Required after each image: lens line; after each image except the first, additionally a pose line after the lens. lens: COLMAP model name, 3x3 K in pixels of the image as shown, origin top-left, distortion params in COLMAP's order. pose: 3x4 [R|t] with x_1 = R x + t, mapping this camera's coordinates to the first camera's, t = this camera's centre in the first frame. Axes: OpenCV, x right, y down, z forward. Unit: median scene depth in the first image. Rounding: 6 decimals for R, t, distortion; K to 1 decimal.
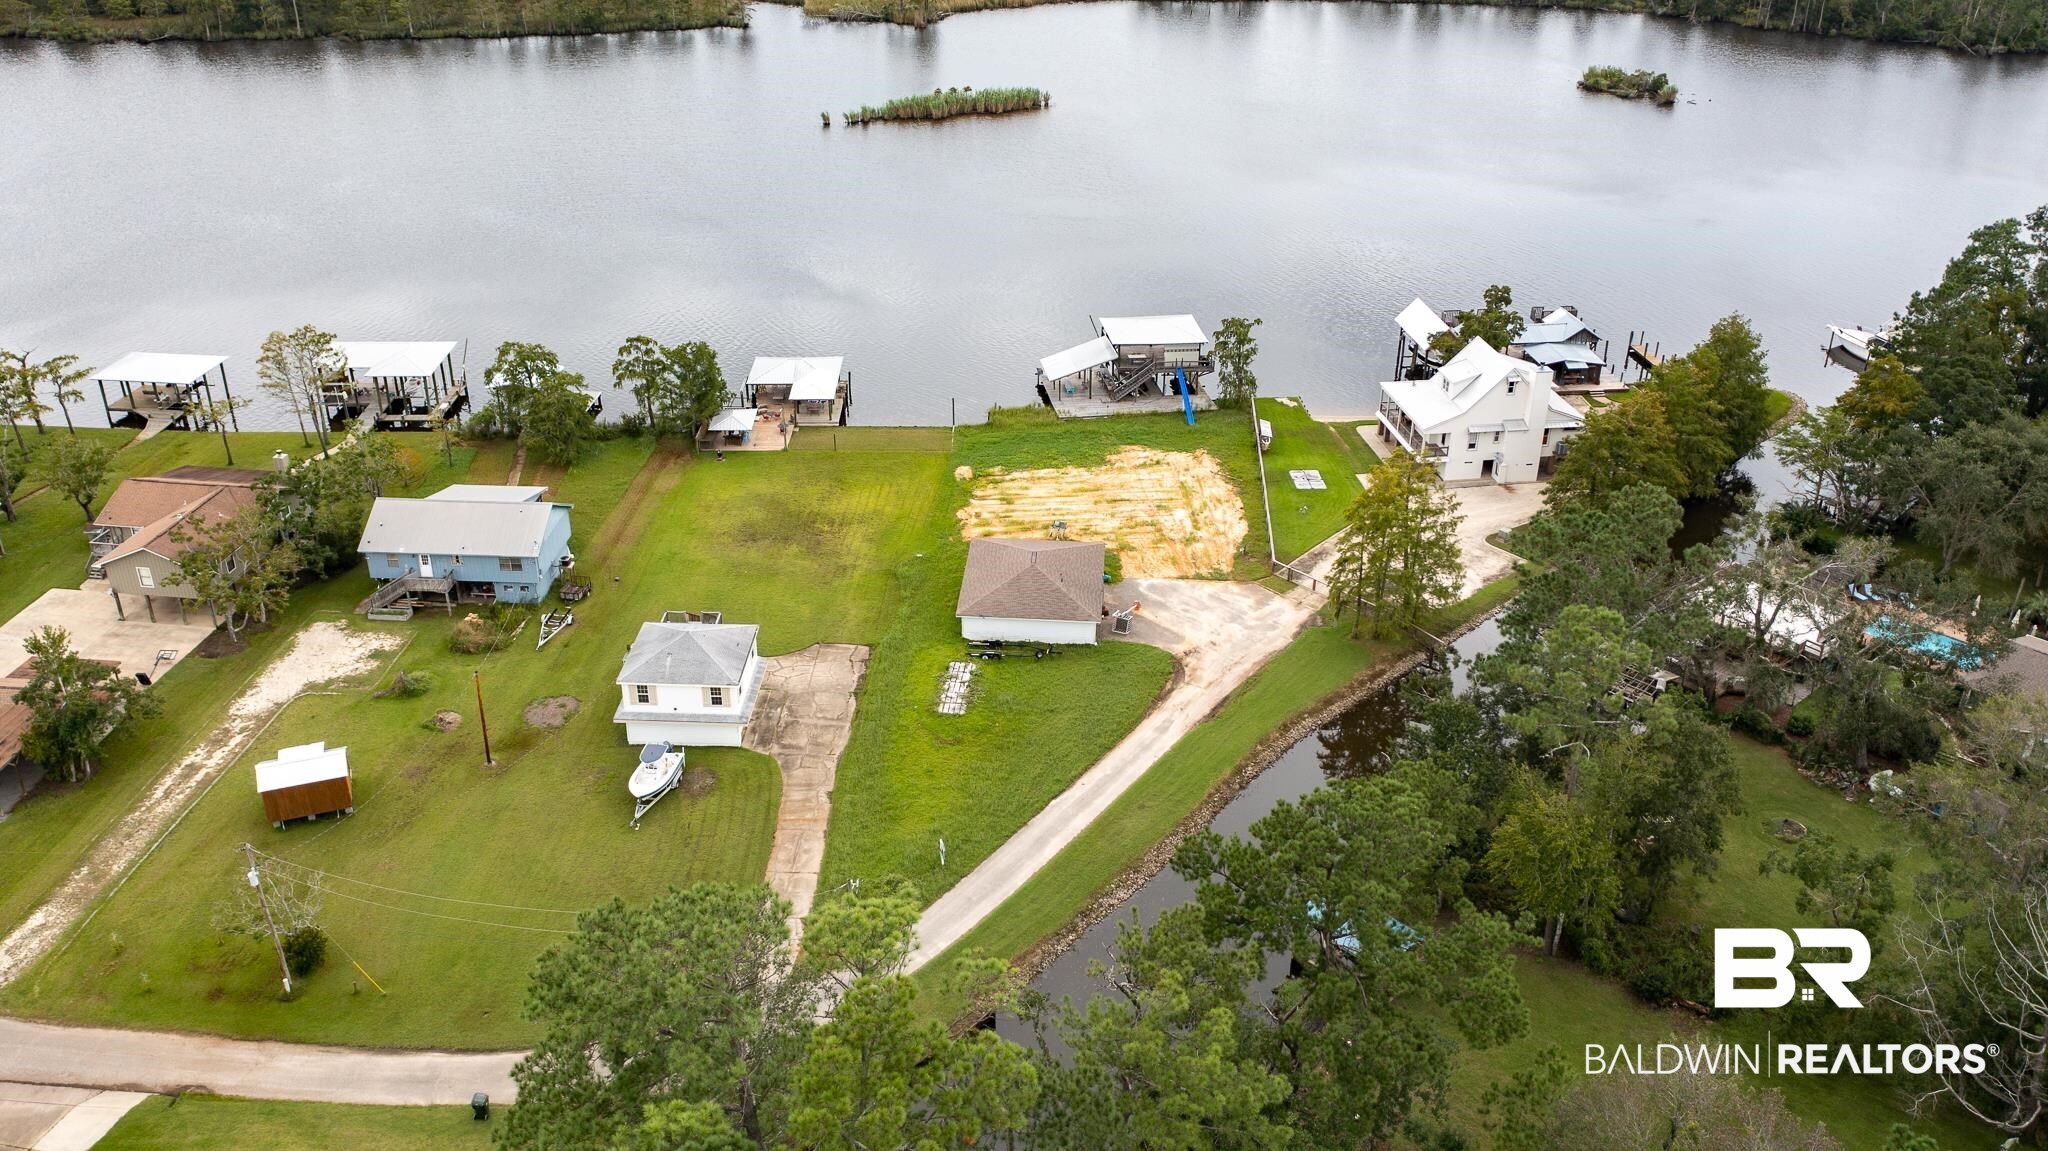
lens RADIAL K [[1607.1, 0, 1024.0], [0, 1607.1, 575.5], [0, 0, 1]] dist [0.000107, 0.006067]
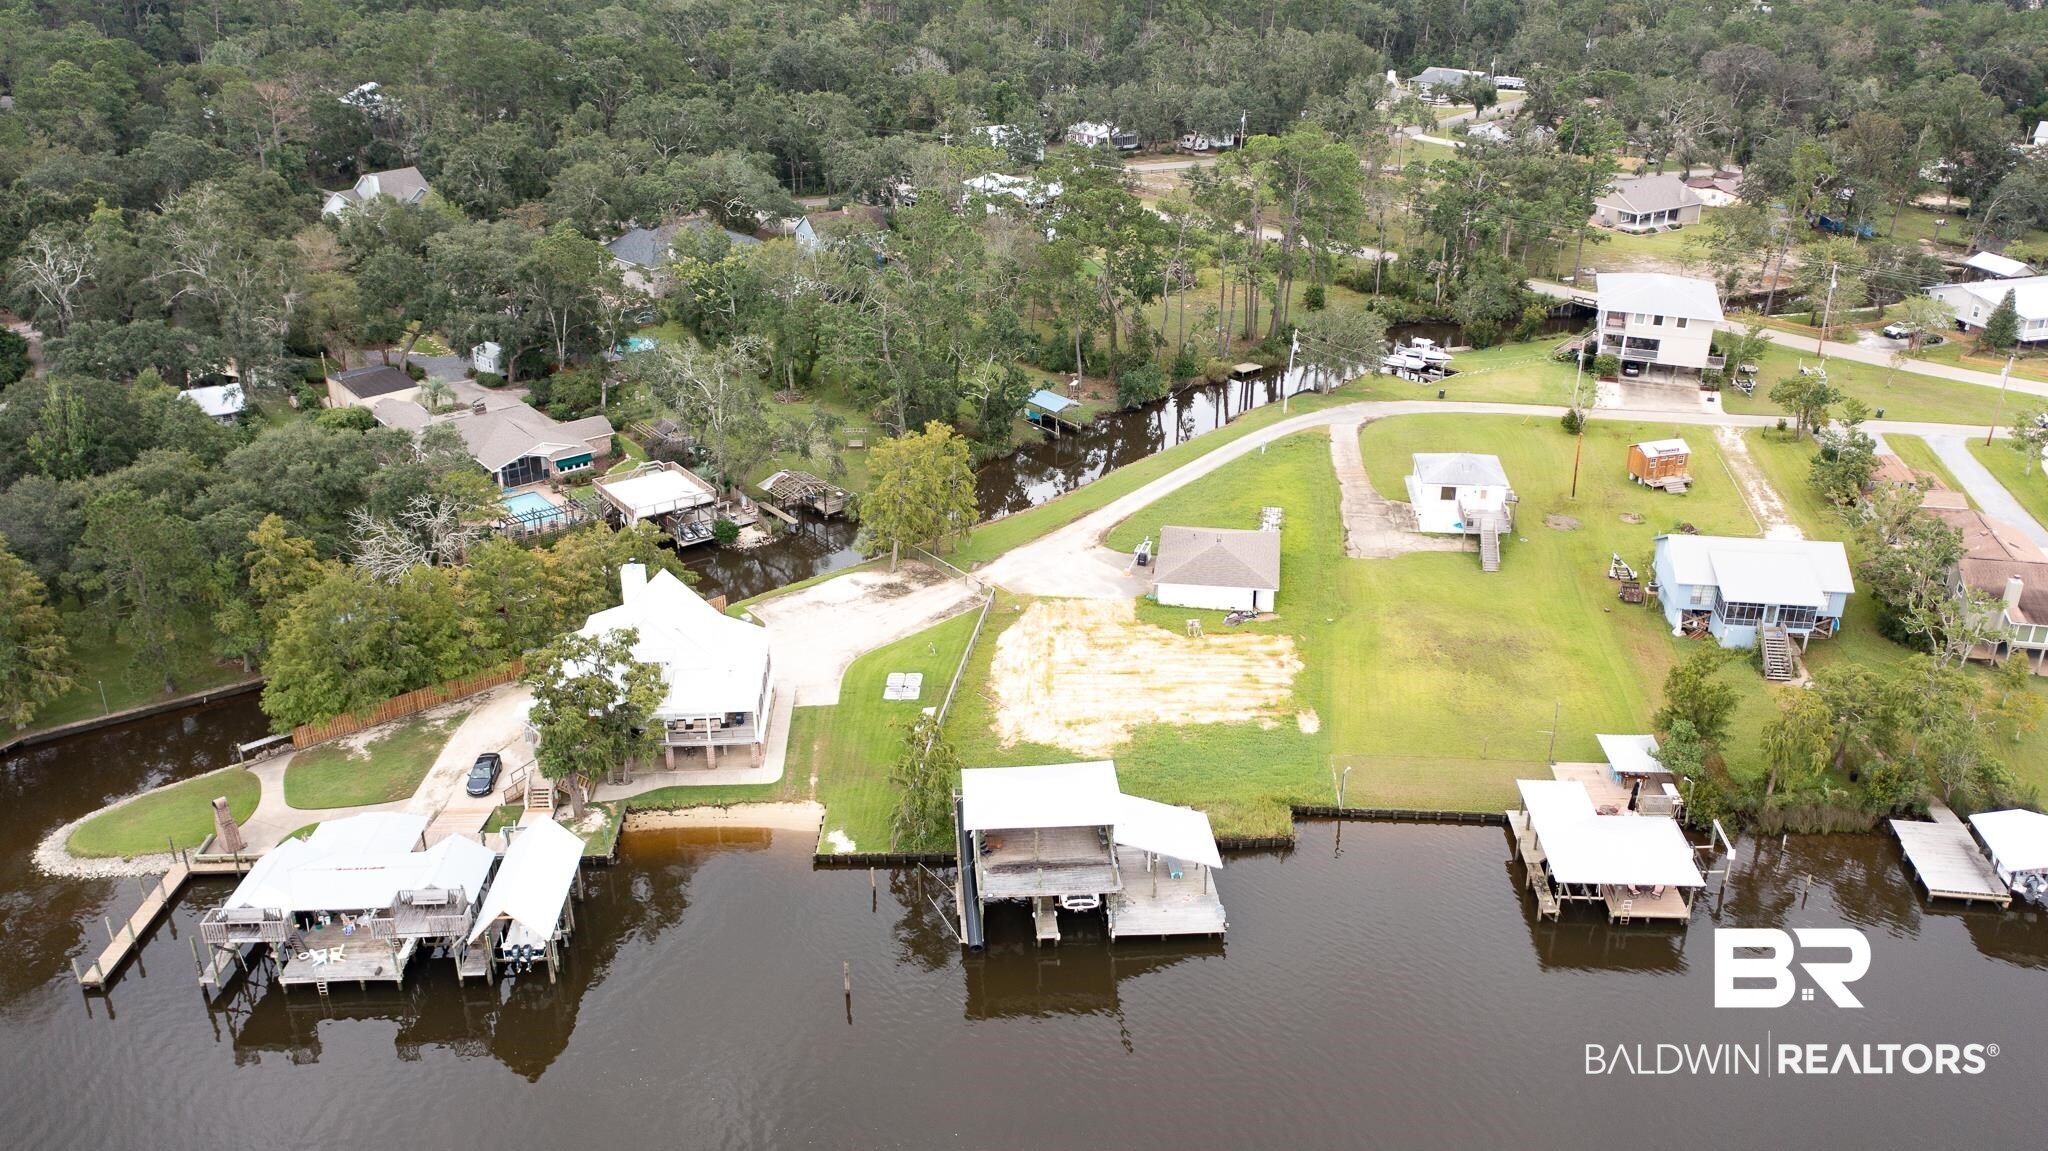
lens RADIAL K [[1637.5, 0, 1022.8], [0, 1637.5, 550.9], [0, 0, 1]] dist [-0.001225, 0.003254]
pose [[-0.996473, -0.033653, 0.076870, 0.058066], [0.039666, 0.618349, 0.784902, -0.972540], [-0.073947, 0.785183, -0.614833, 1.816002]]
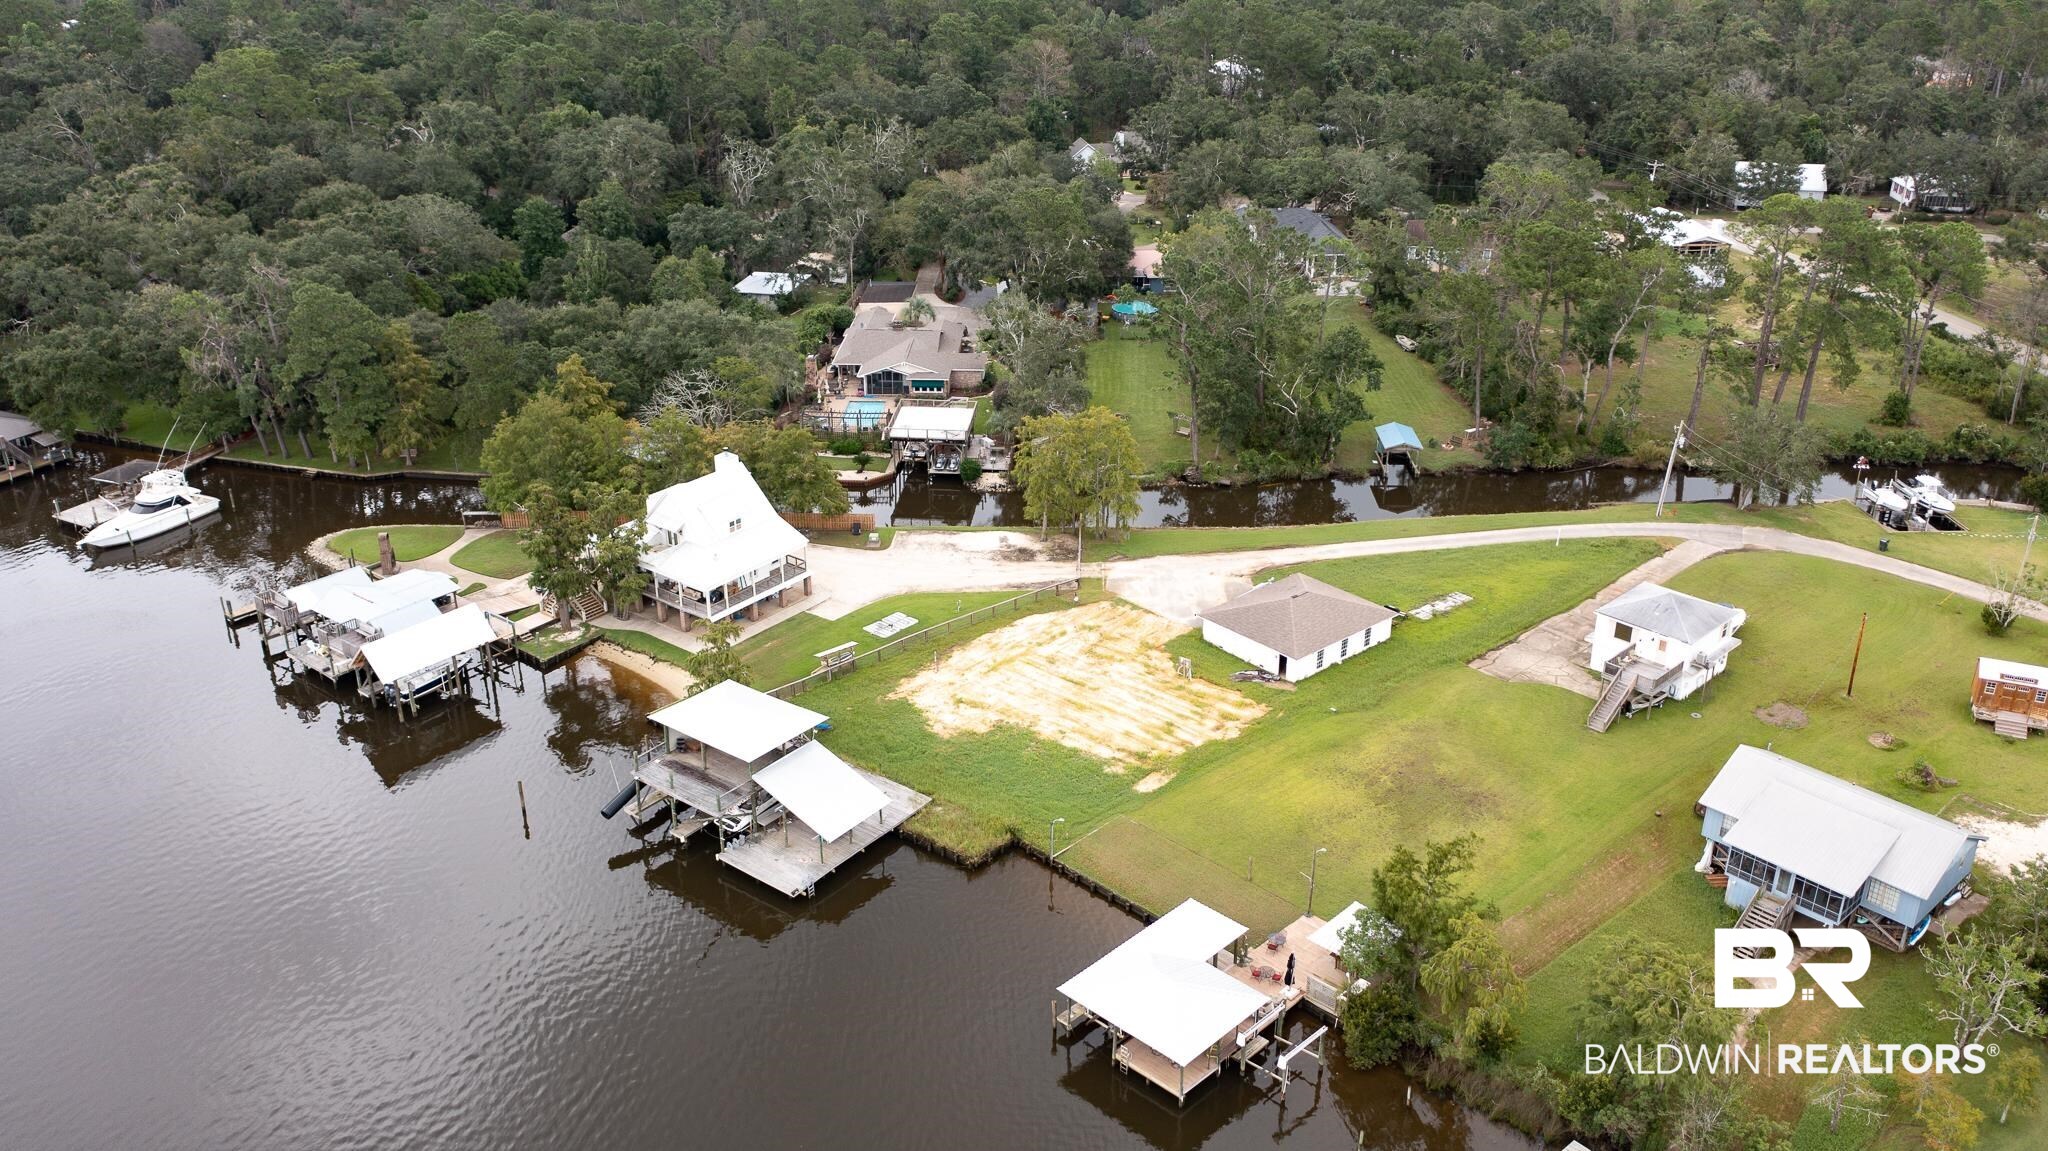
lens RADIAL K [[1637.5, 0, 1022.8], [0, 1637.5, 550.9], [0, 0, 1]] dist [-0.001225, 0.003254]
pose [[-0.702431, -0.290805, 0.649633, -0.585287], [0.333901, 0.671418, 0.661595, -0.843213], [-0.628571, 0.681638, -0.374524, 1.567399]]
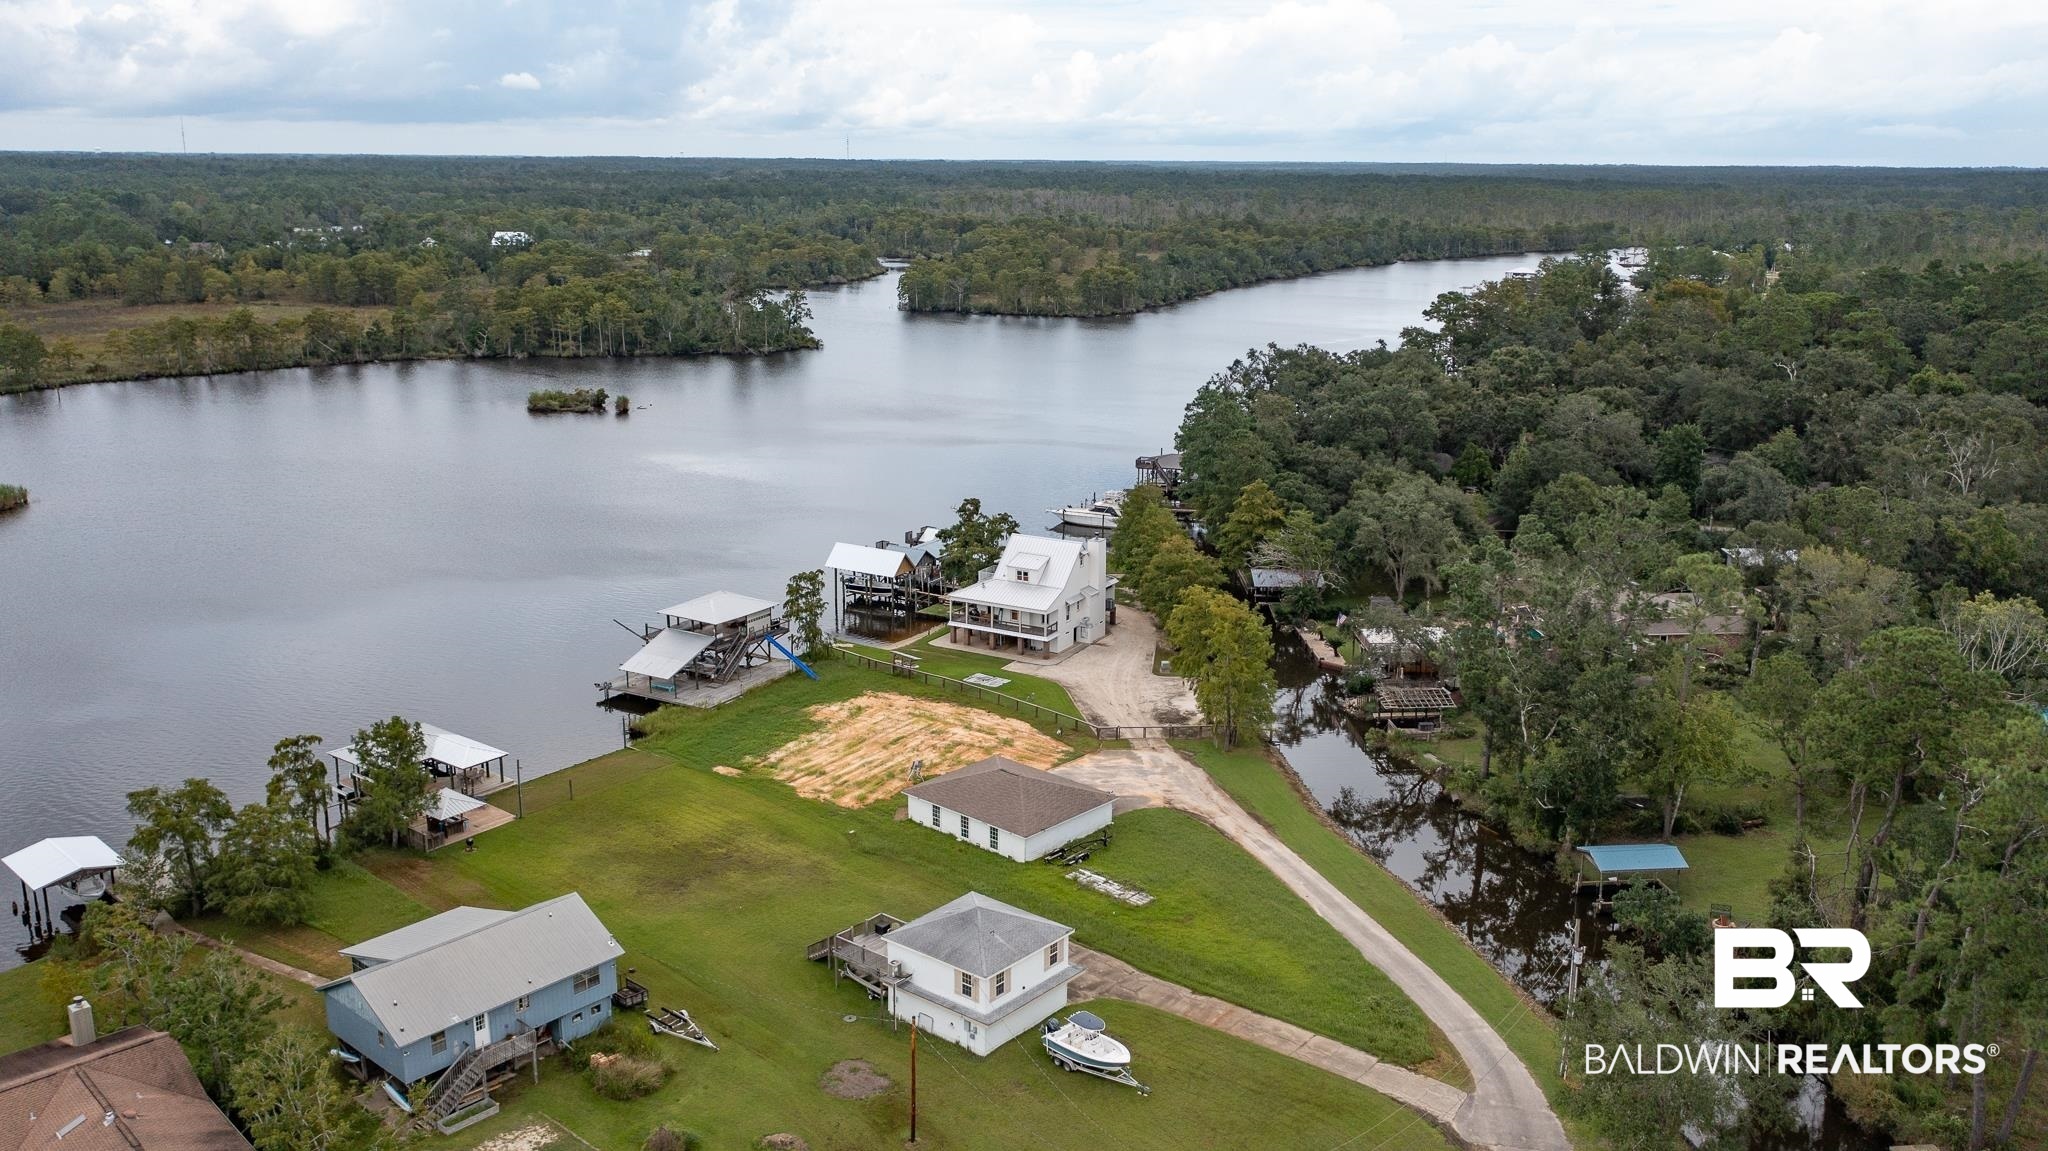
lens RADIAL K [[1637.5, 0, 1022.8], [0, 1637.5, 550.9], [0, 0, 1]] dist [-0.001225, 0.003254]
pose [[0.616344, -0.185559, 0.765302, -0.768980], [0.367793, 0.927162, -0.071402, -0.065334], [-0.696310, 0.325481, 0.639699, 0.318491]]
